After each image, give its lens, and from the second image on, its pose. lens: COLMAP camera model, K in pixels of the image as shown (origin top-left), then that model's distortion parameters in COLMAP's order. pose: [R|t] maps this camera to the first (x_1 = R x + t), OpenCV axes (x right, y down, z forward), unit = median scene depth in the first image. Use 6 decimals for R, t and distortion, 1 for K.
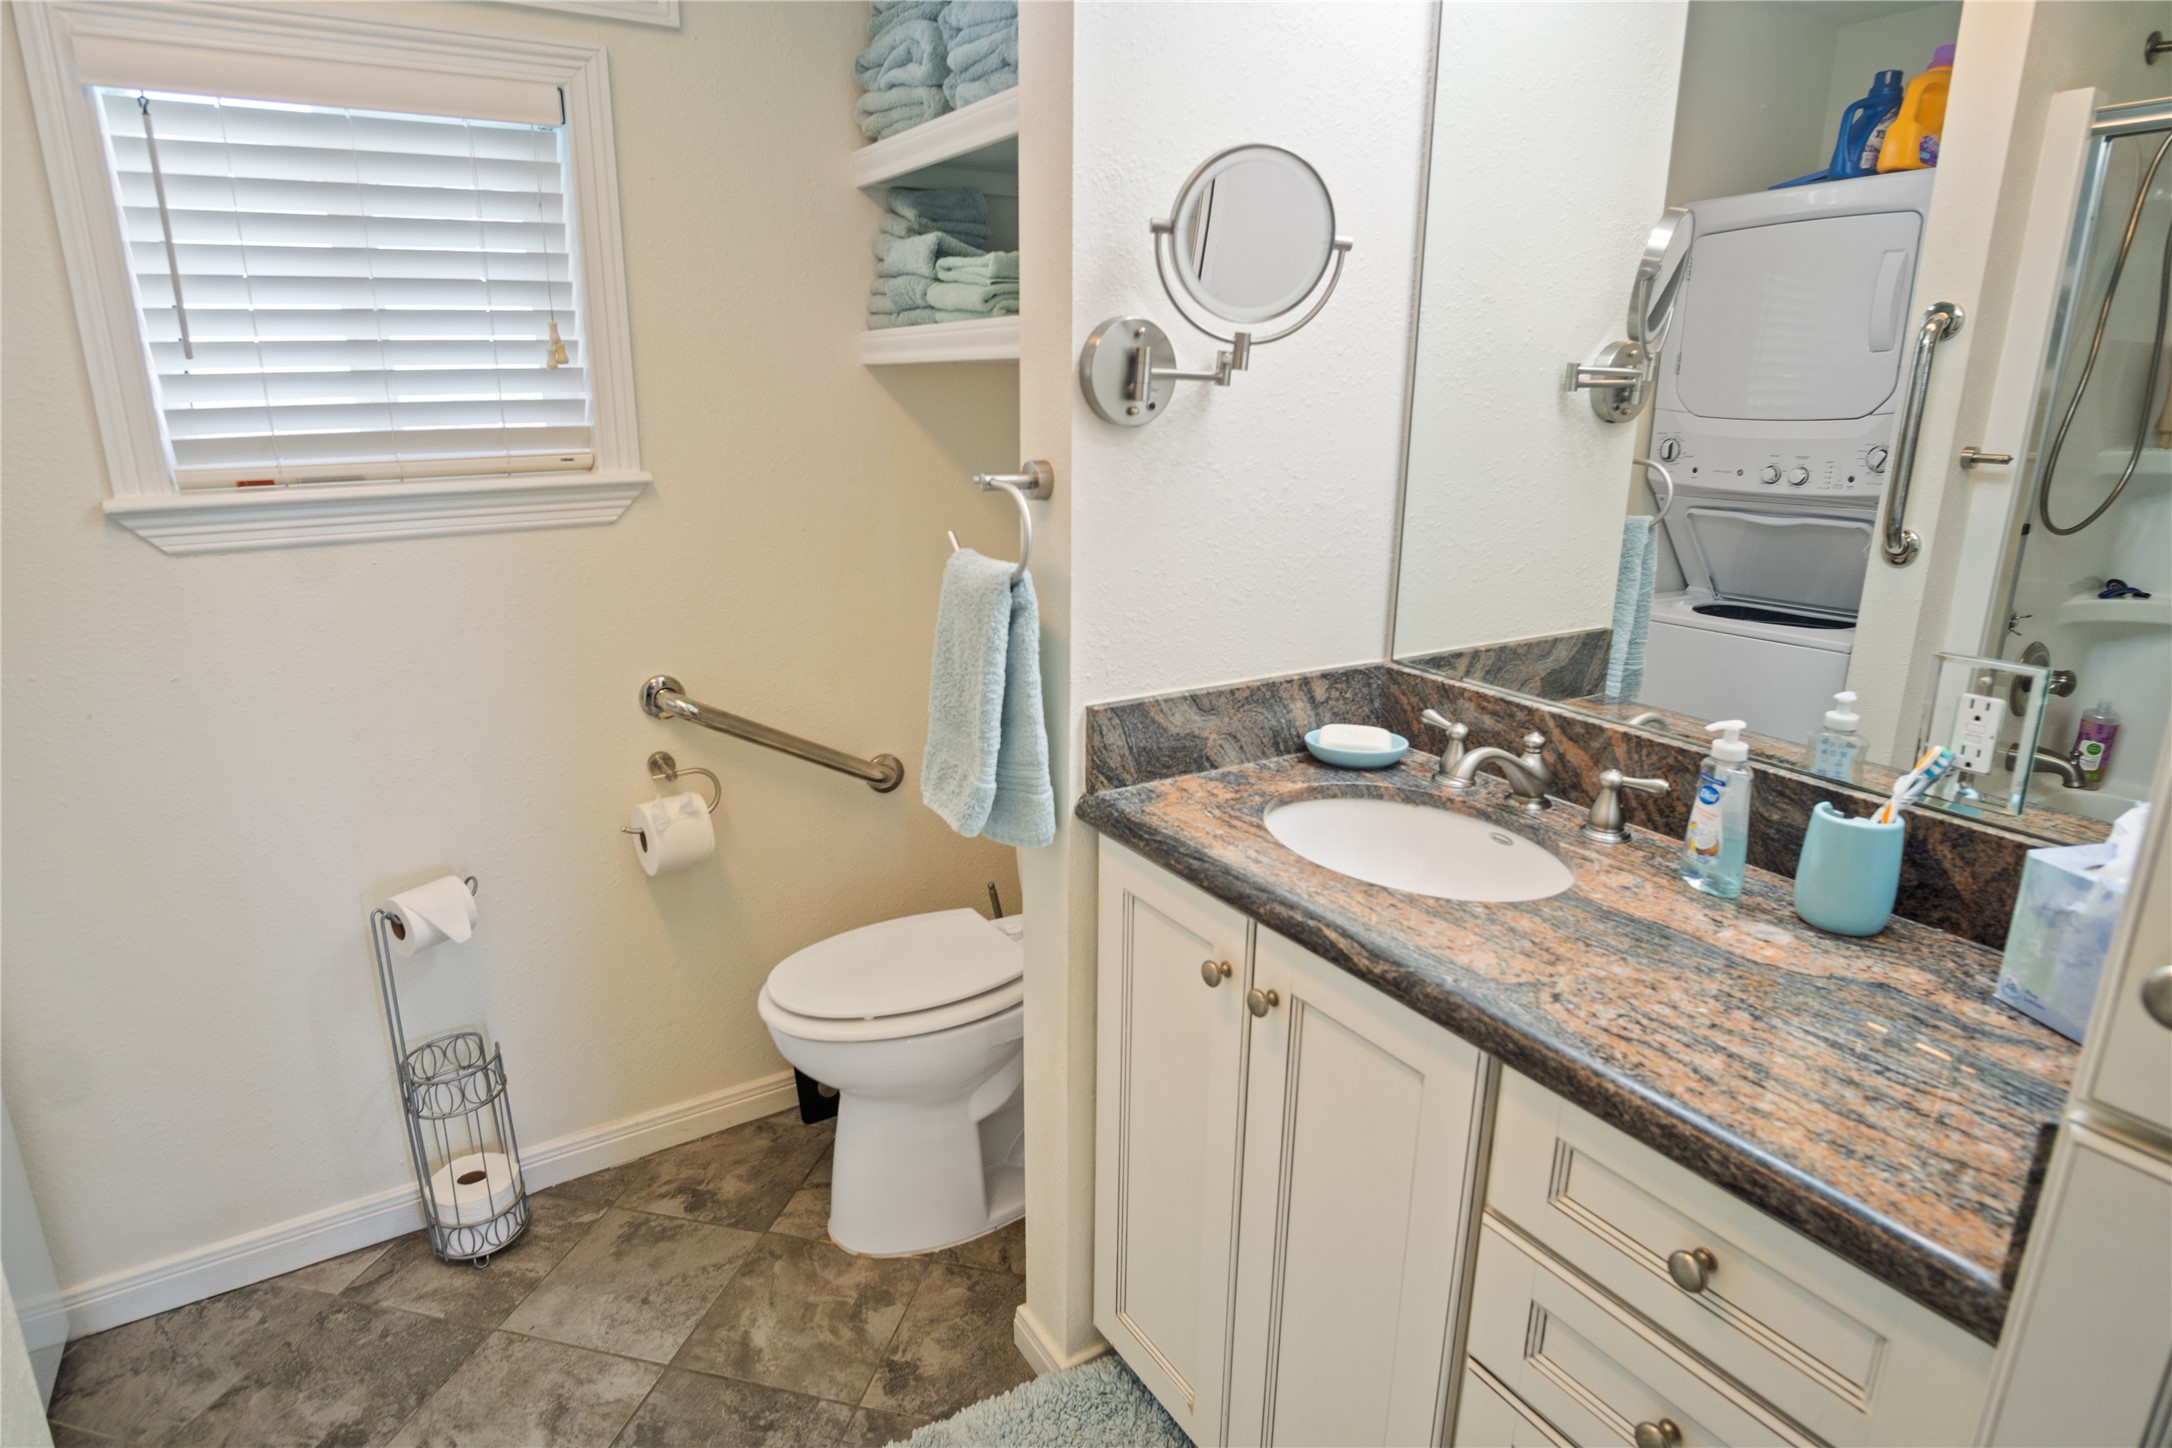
lens RADIAL K [[1175.7, 0, 1086.3], [0, 1175.7, 782.3], [0, 0, 1]] dist [-0.018264, 0.002466]
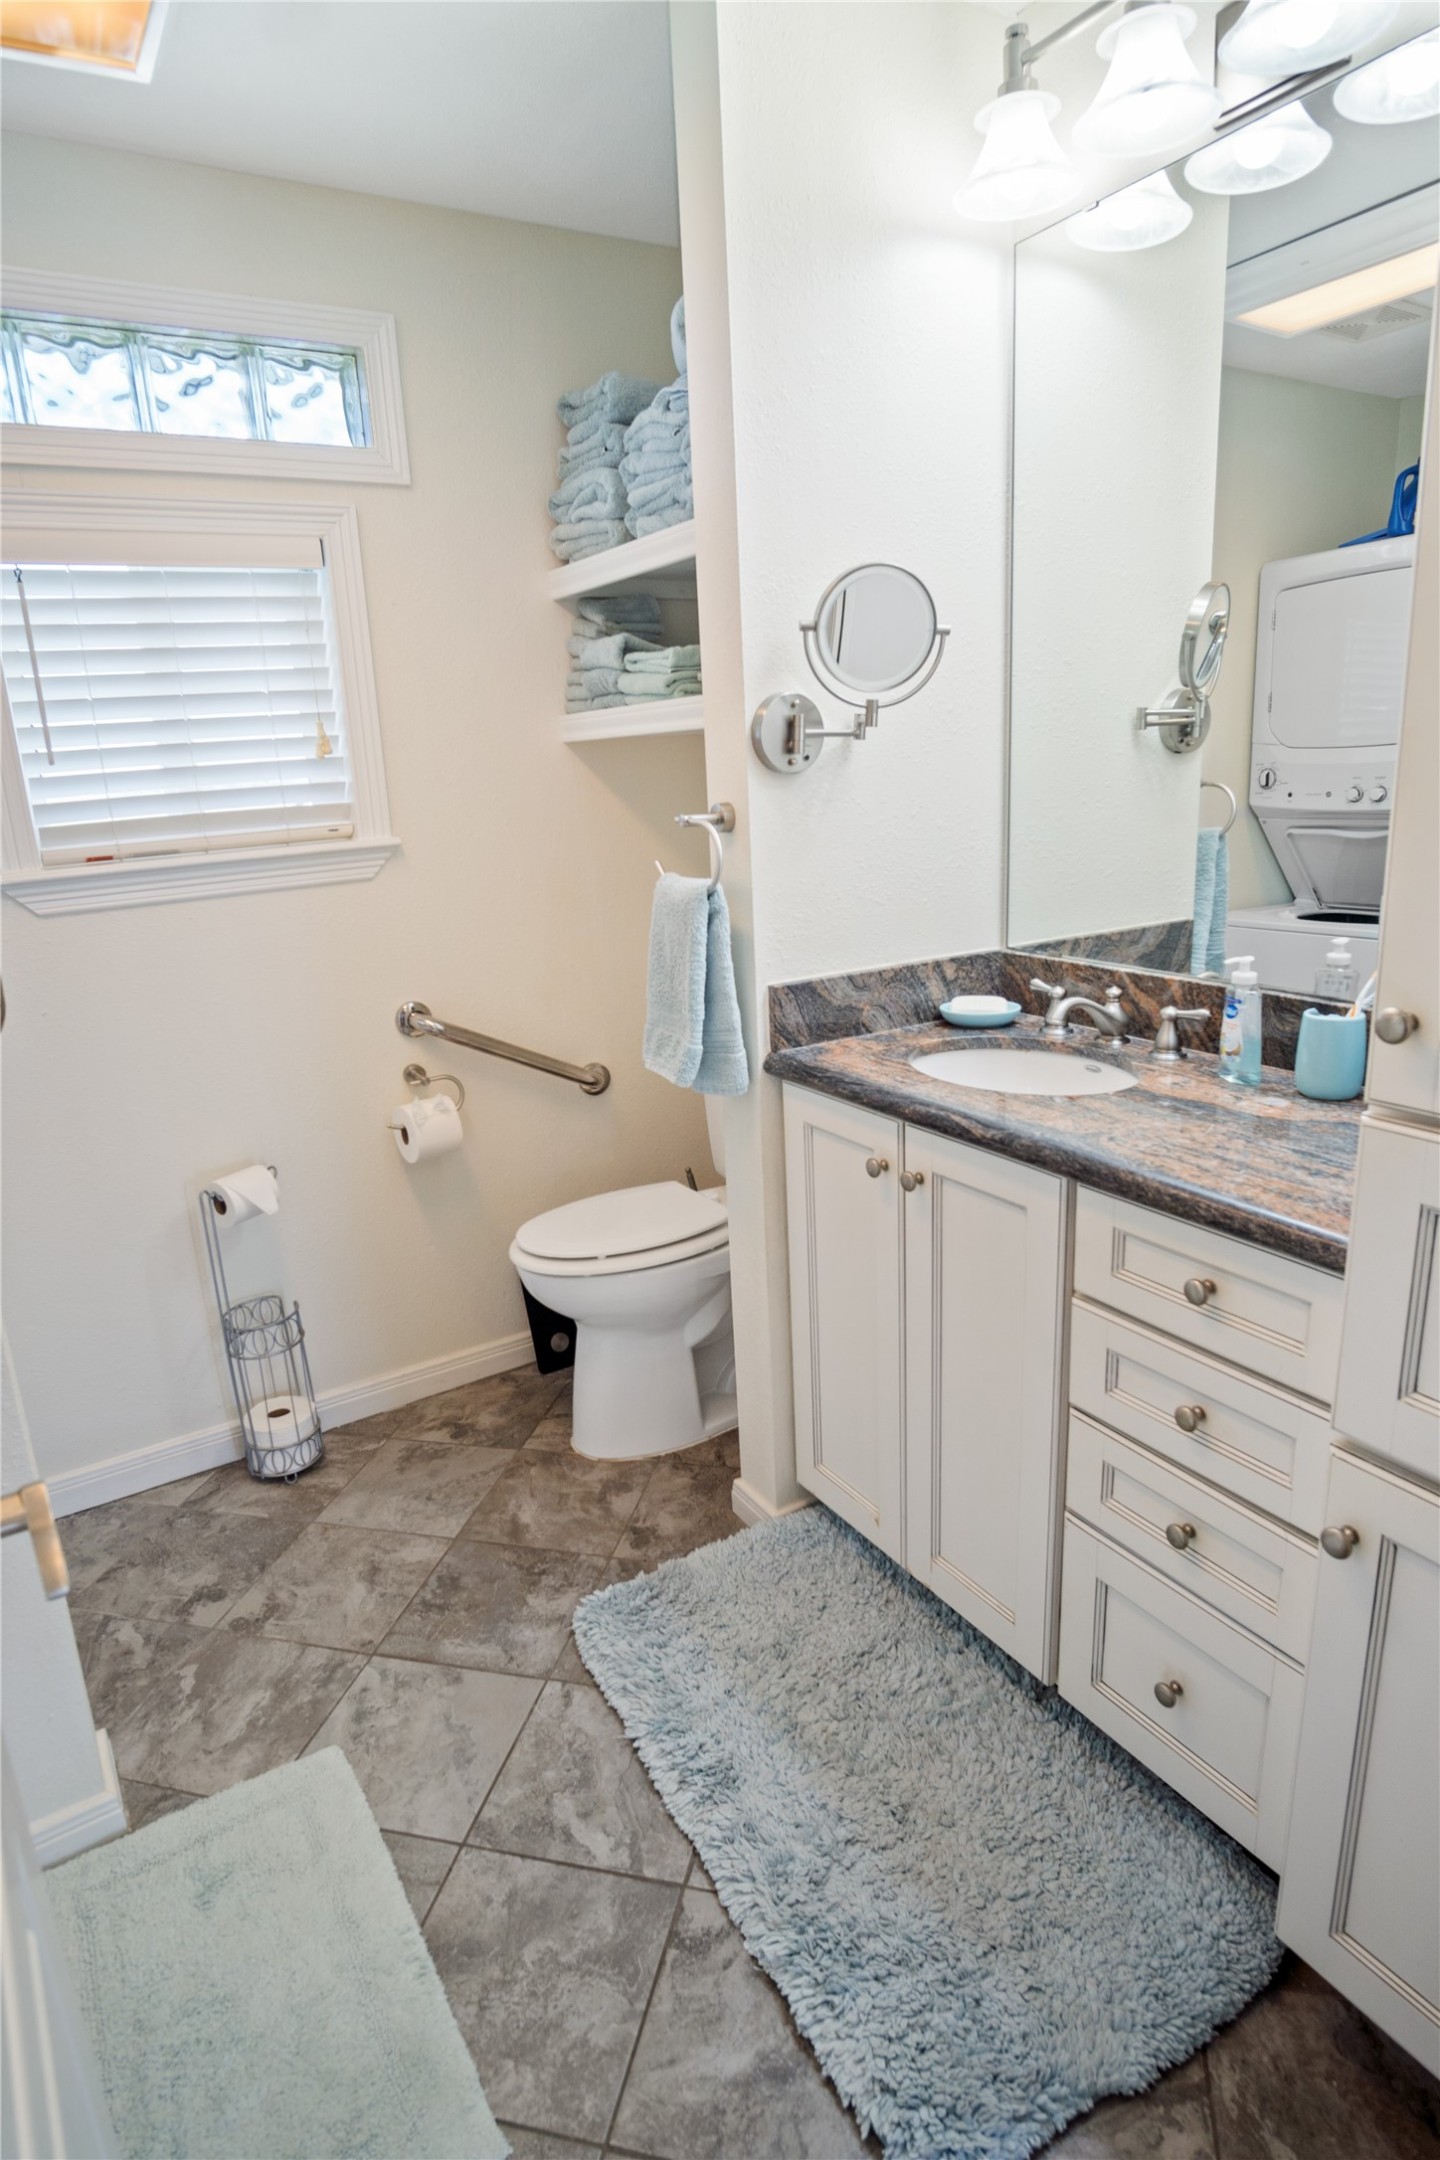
lens RADIAL K [[1169.2, 0, 714.7], [0, 1169.2, 1075.6], [0, 0, 1]] dist [-0.018264, 0.002466]
pose [[0.998413, -0.047941, -0.029548, -0.021305], [0.046094, 0.997115, -0.060305, 0.090971], [0.032353, 0.058847, 0.997743, -0.241600]]
